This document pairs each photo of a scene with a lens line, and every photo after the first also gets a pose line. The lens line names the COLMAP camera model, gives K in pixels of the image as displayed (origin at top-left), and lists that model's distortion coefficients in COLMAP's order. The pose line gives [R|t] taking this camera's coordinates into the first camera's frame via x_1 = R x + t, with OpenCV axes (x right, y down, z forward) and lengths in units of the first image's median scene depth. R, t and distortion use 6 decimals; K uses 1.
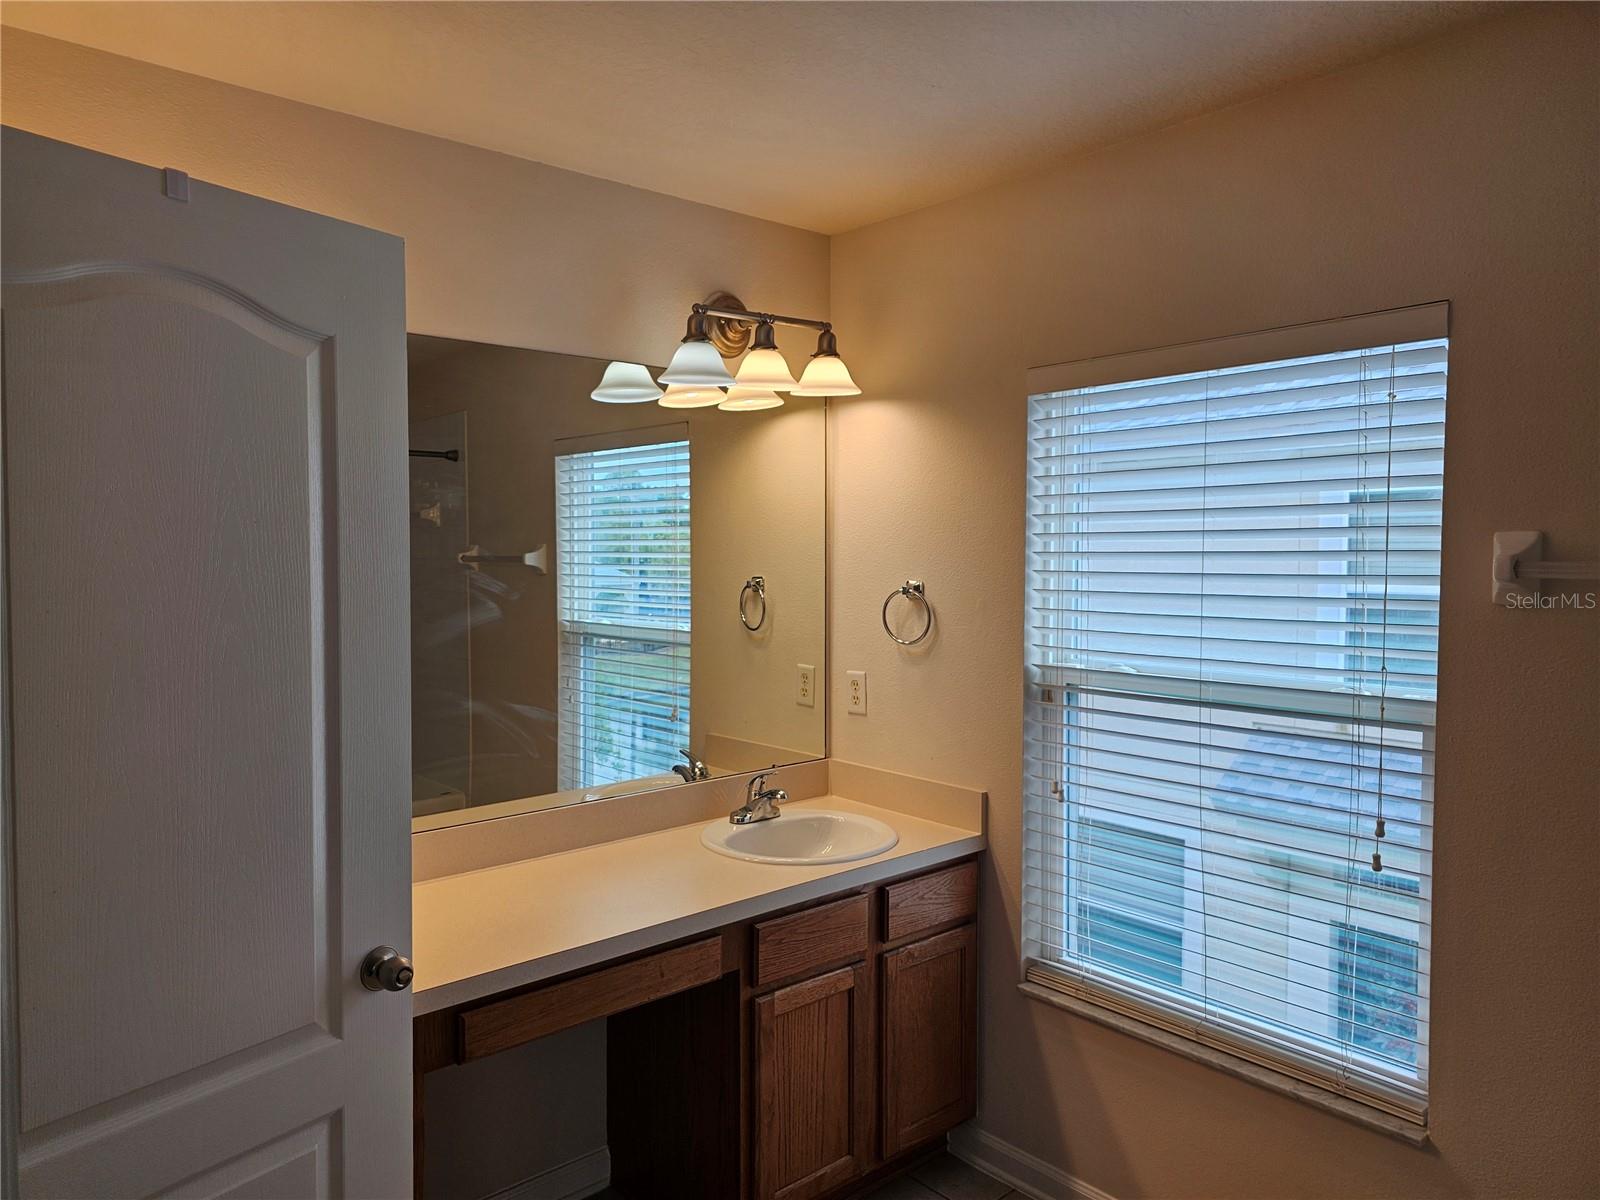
lens RADIAL K [[1095.3, 0, 797.2], [0, 1095.3, 613.9], [0, 0, 1]] dist [0.034655, -0.007105]
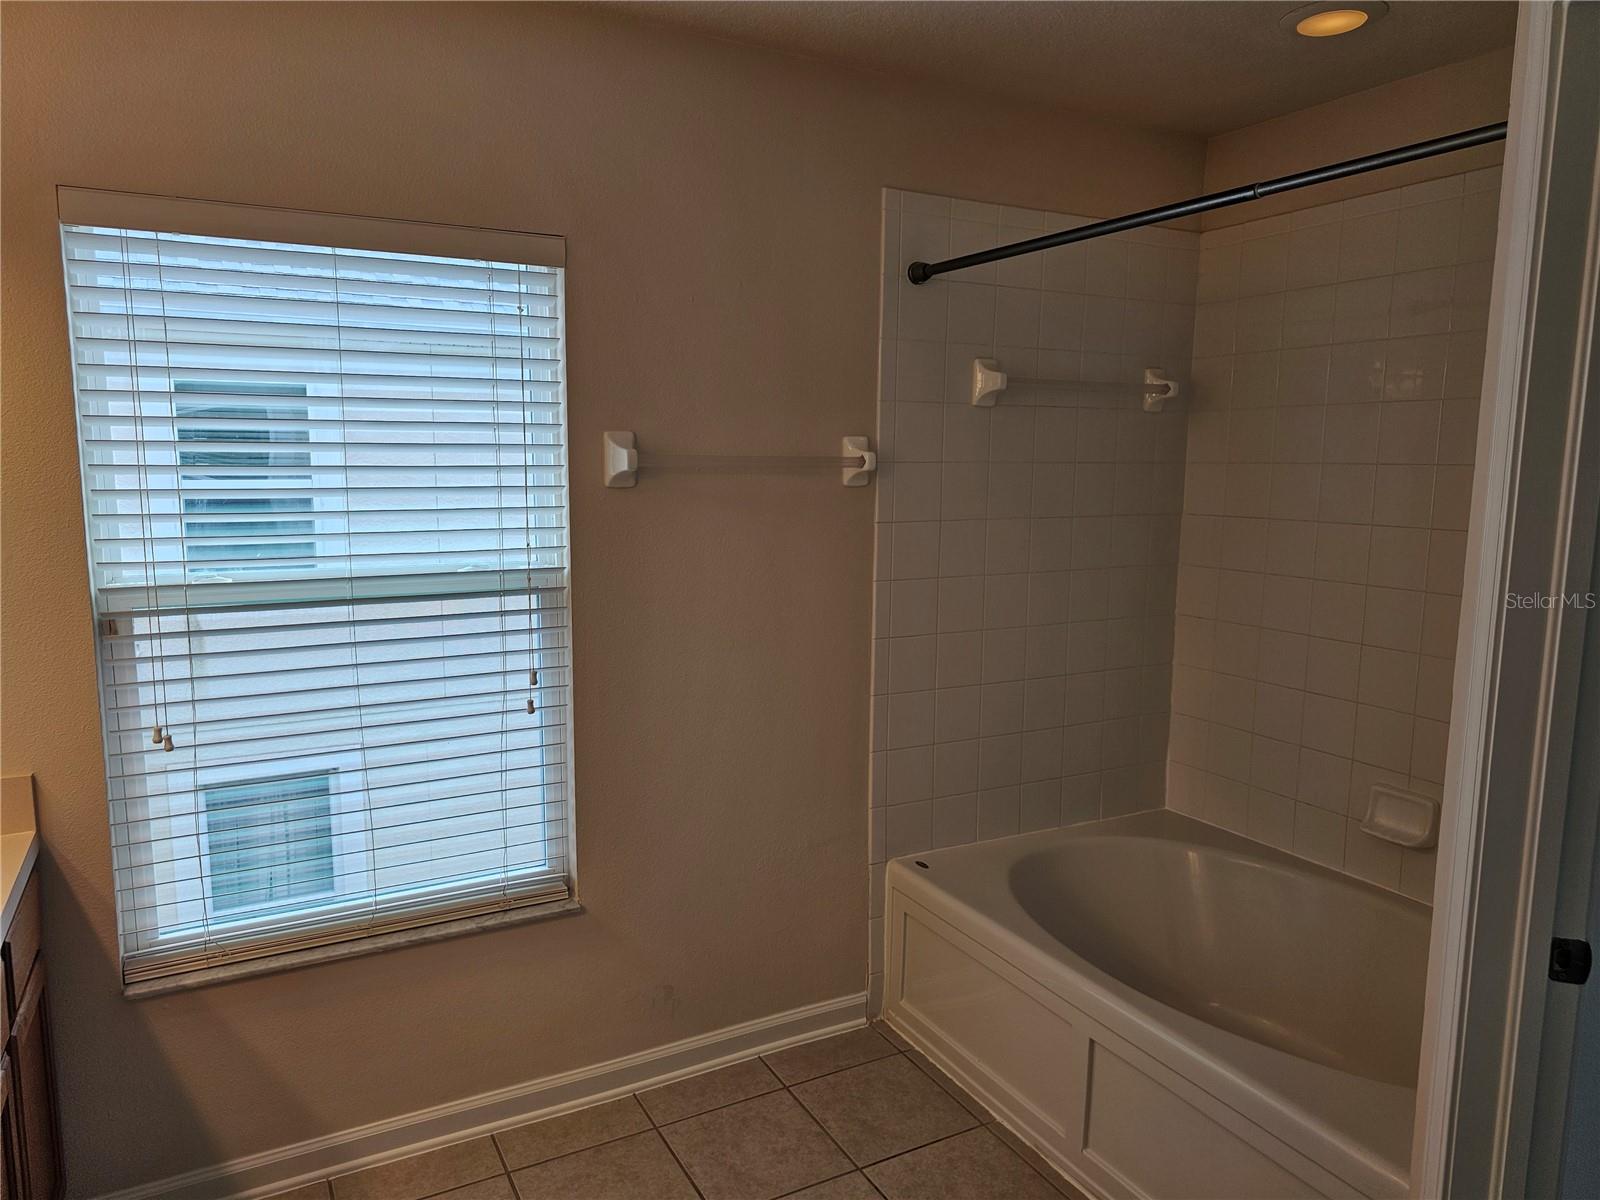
lens RADIAL K [[1076.6, 0, 800.0], [0, 1076.6, 600.0], [0, 0, 1]] dist [0.072992, -0.068113]
pose [[0.227725, -0.141915, 0.963328, -0.460476], [0.043386, 0.989819, 0.135561, -0.032317], [-0.972758, 0.010924, 0.231564, 0.386646]]
